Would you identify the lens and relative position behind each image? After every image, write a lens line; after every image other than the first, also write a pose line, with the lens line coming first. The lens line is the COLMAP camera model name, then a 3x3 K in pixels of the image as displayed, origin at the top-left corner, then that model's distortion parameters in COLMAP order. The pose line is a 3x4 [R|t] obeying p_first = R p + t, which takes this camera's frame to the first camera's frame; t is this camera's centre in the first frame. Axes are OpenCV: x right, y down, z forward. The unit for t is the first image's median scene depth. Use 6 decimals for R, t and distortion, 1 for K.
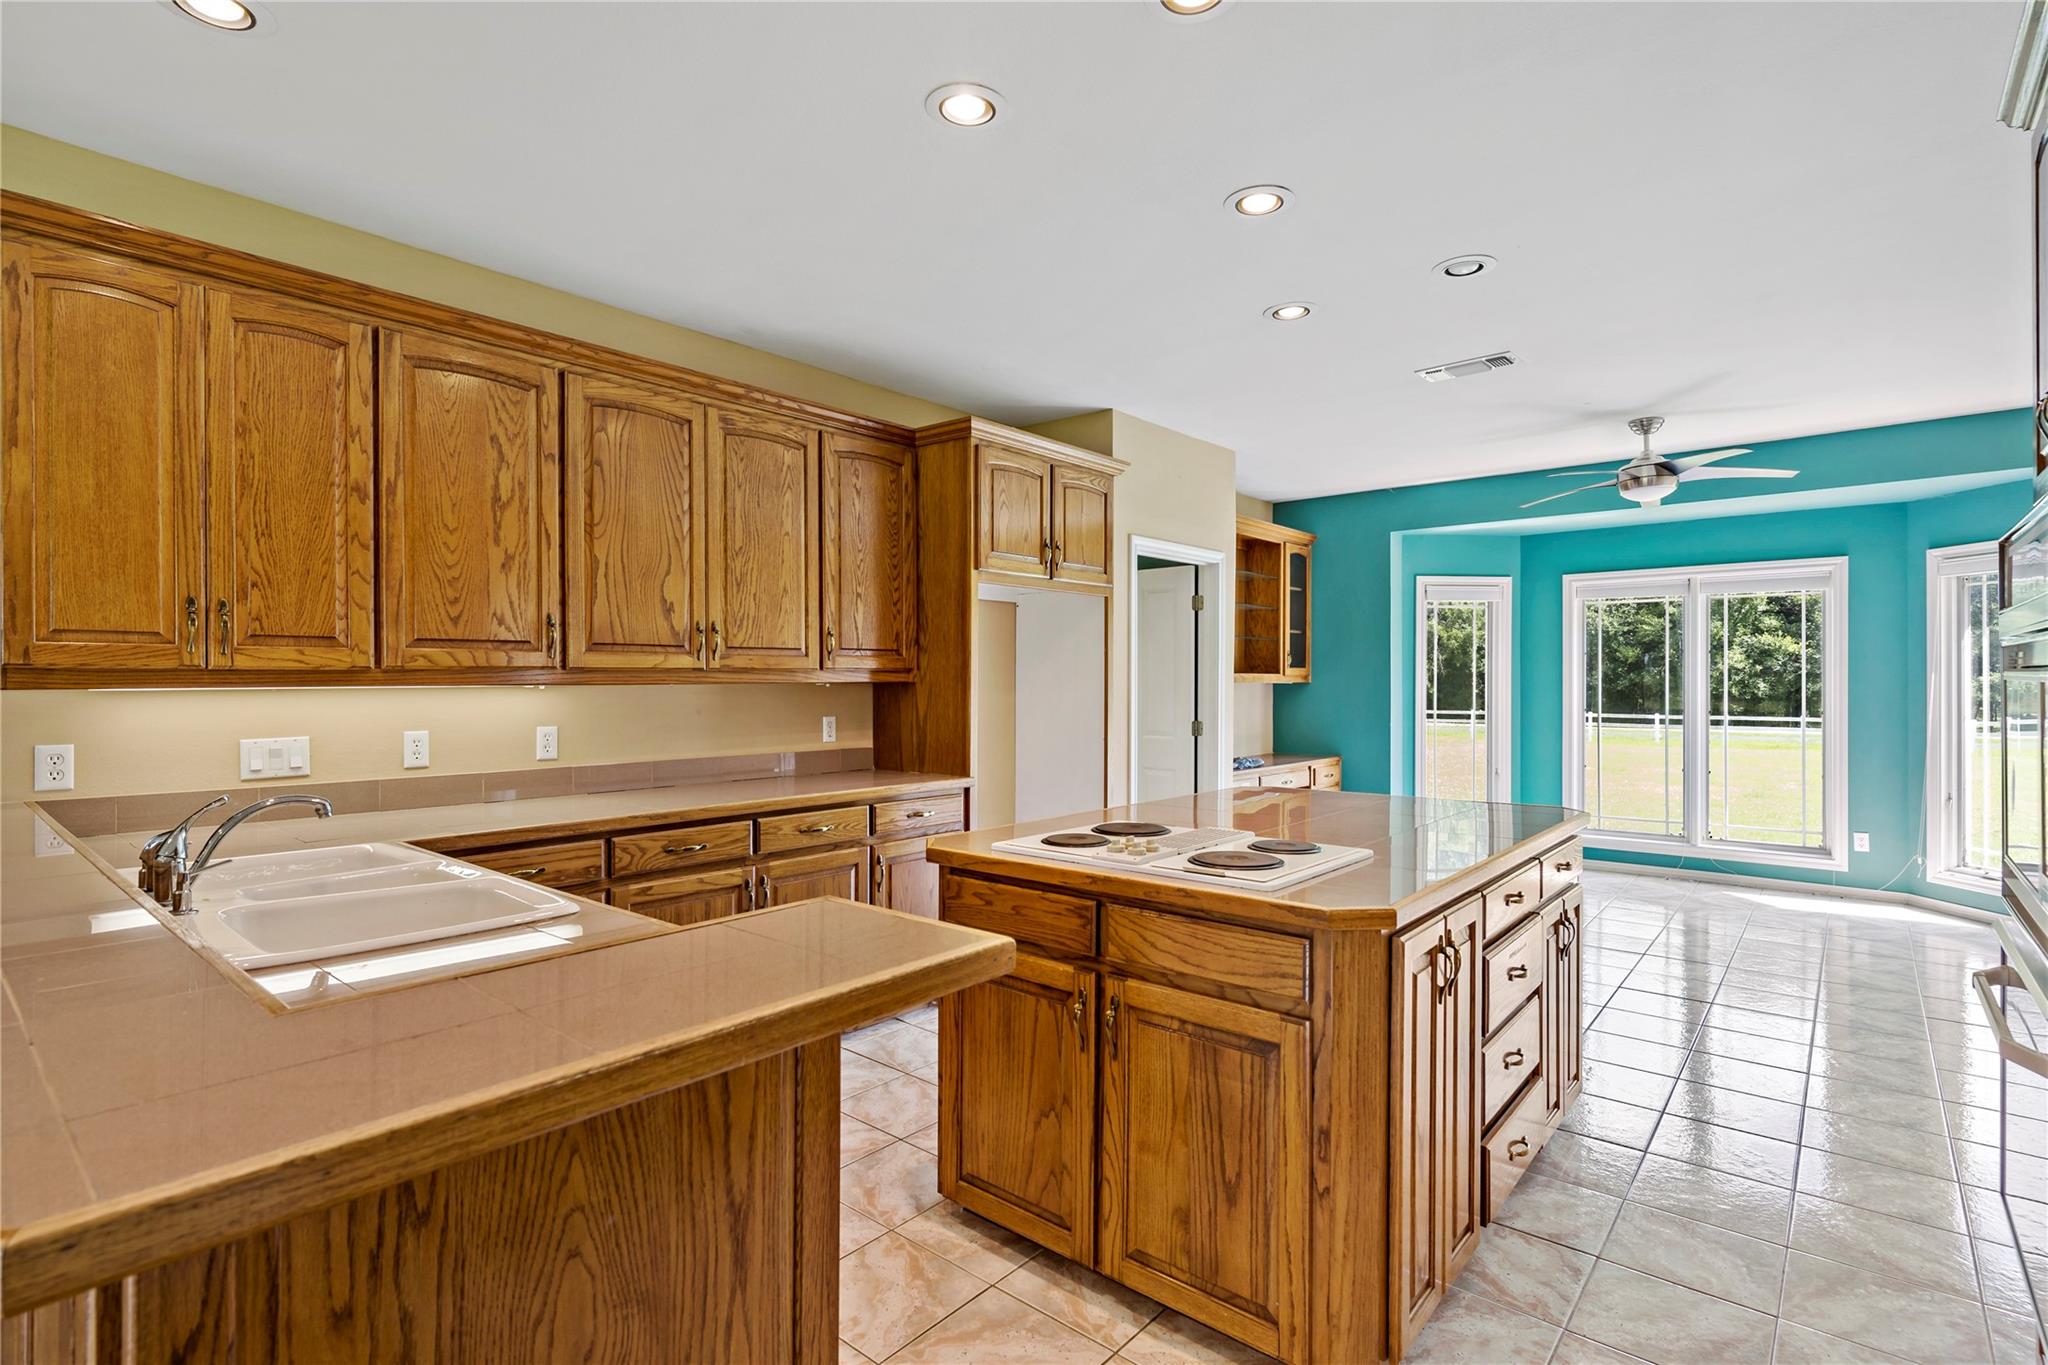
lens RADIAL K [[969.2, 0, 1024.0], [0, 969.2, 682.5], [0, 0, 1]] dist [-0.001655, -0.000376]
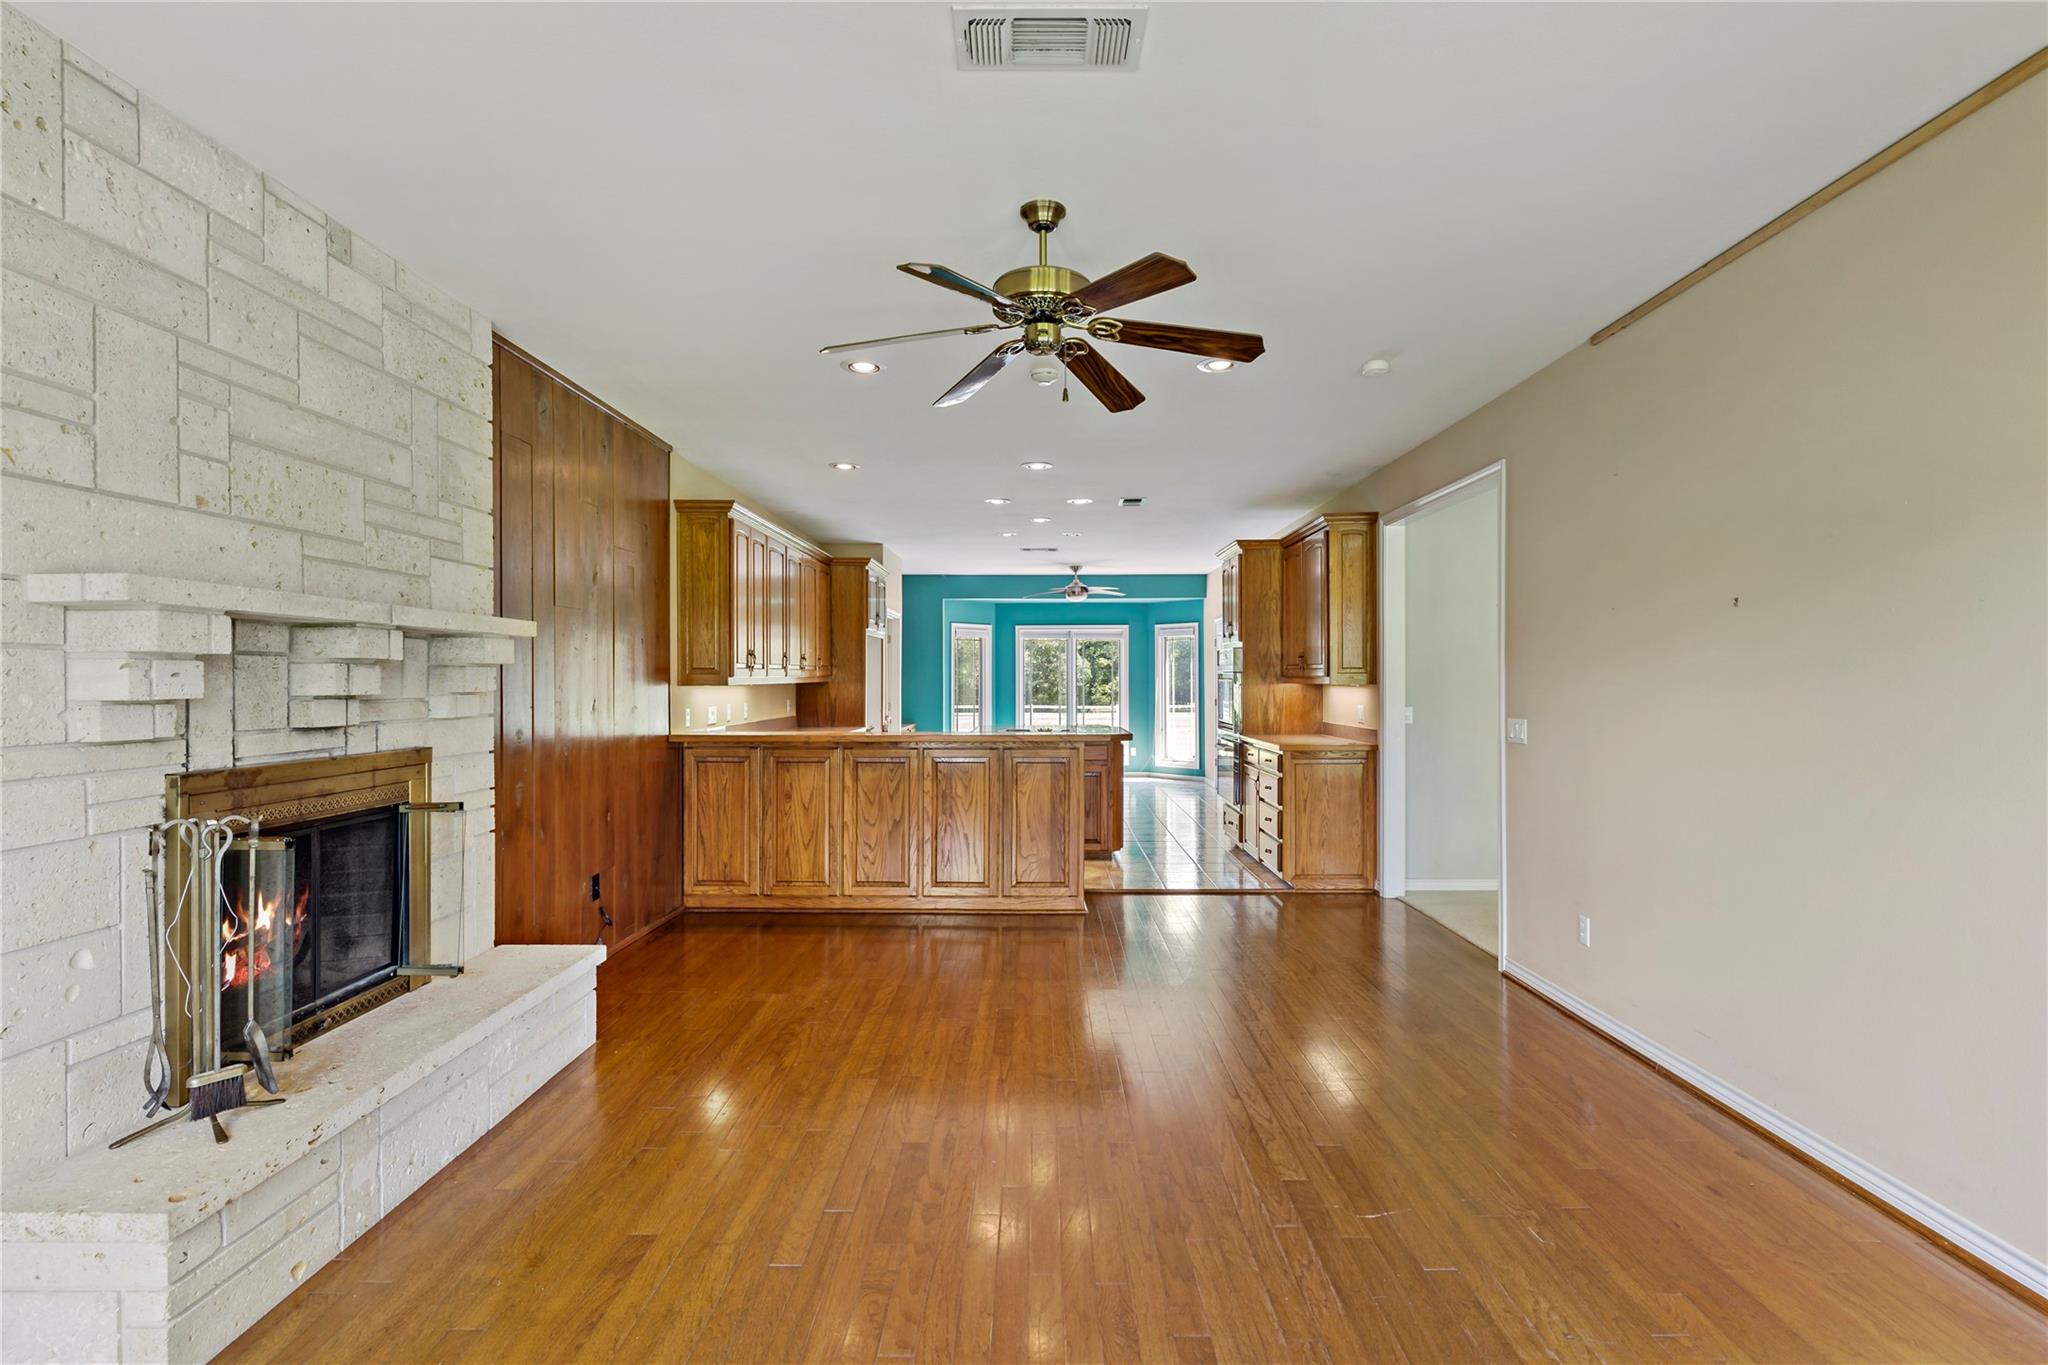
lens RADIAL K [[969.2, 0, 1024.0], [0, 969.2, 682.5], [0, 0, 1]] dist [-0.001655, -0.000376]
pose [[0.770770, -0.002462, 0.637109, -0.766037], [0.002289, 0.999997, 0.001096, 0.000760], [-0.637109, 0.000613, 0.770773, -0.577194]]
